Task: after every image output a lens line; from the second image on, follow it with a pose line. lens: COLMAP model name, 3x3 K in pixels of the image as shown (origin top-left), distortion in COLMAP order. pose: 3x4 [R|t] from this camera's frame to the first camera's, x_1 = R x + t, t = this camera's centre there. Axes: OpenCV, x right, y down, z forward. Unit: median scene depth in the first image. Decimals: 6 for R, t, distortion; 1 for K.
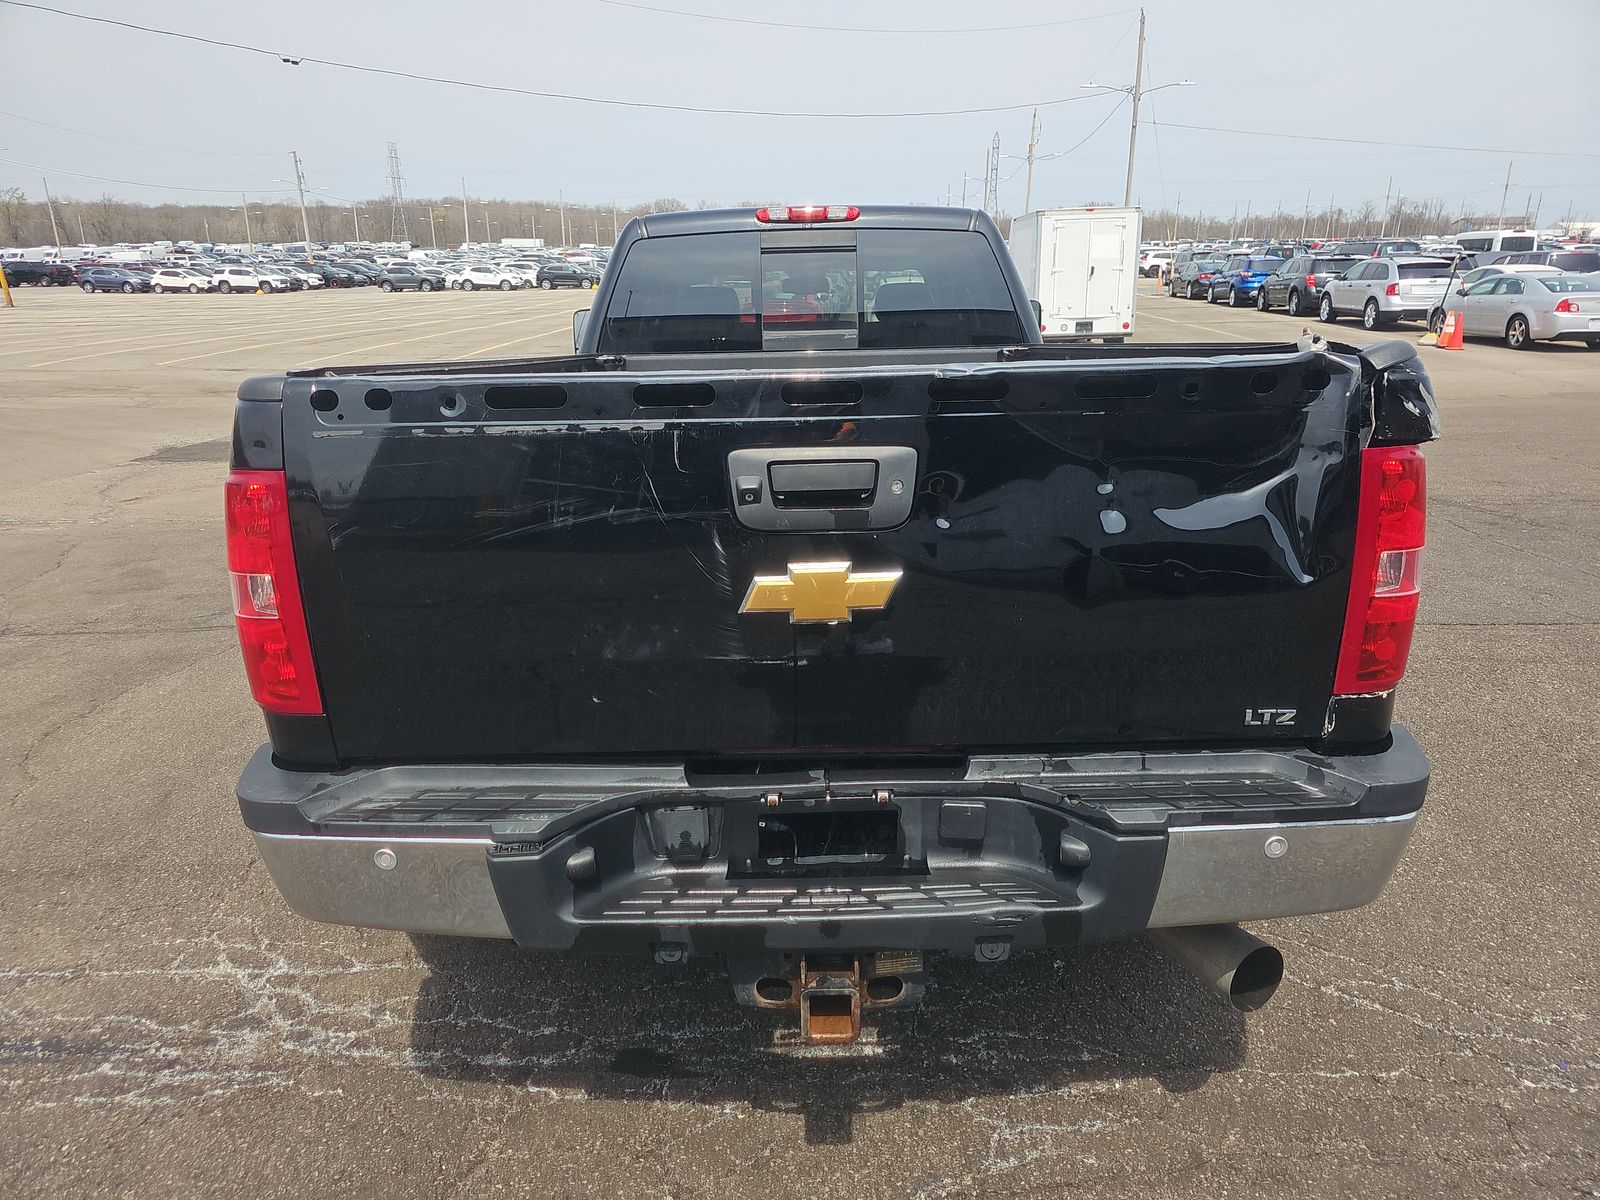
lens RADIAL K [[1046.4, 0, 801.5], [0, 1046.4, 603.3], [0, 0, 1]] dist [0.002867, -0.007121]
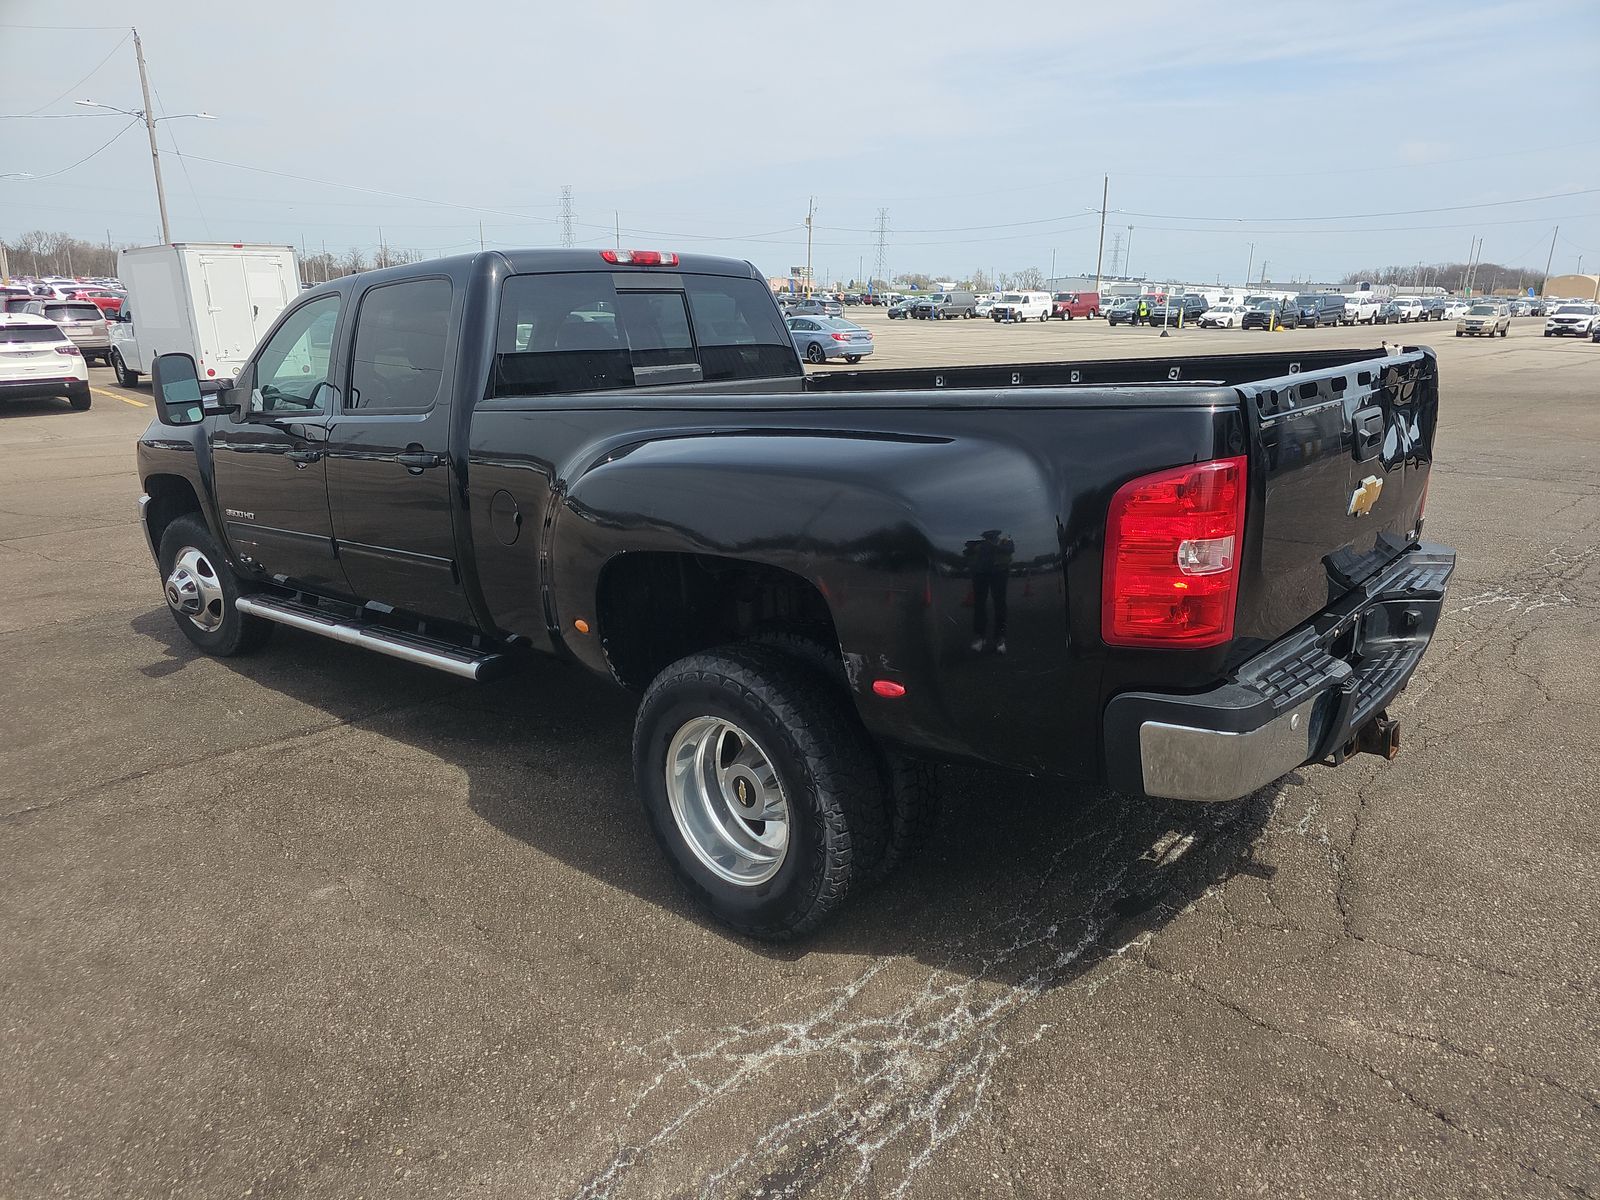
lens RADIAL K [[1046.4, 0, 802.6], [0, 1046.4, 600.4], [0, 0, 1]] dist [0.002867, -0.007121]
pose [[0.662847, -0.185650, 0.725374, -1.175146], [0.213966, 0.975342, 0.054104, -0.087673], [-0.717532, 0.119343, 0.686225, 0.308258]]
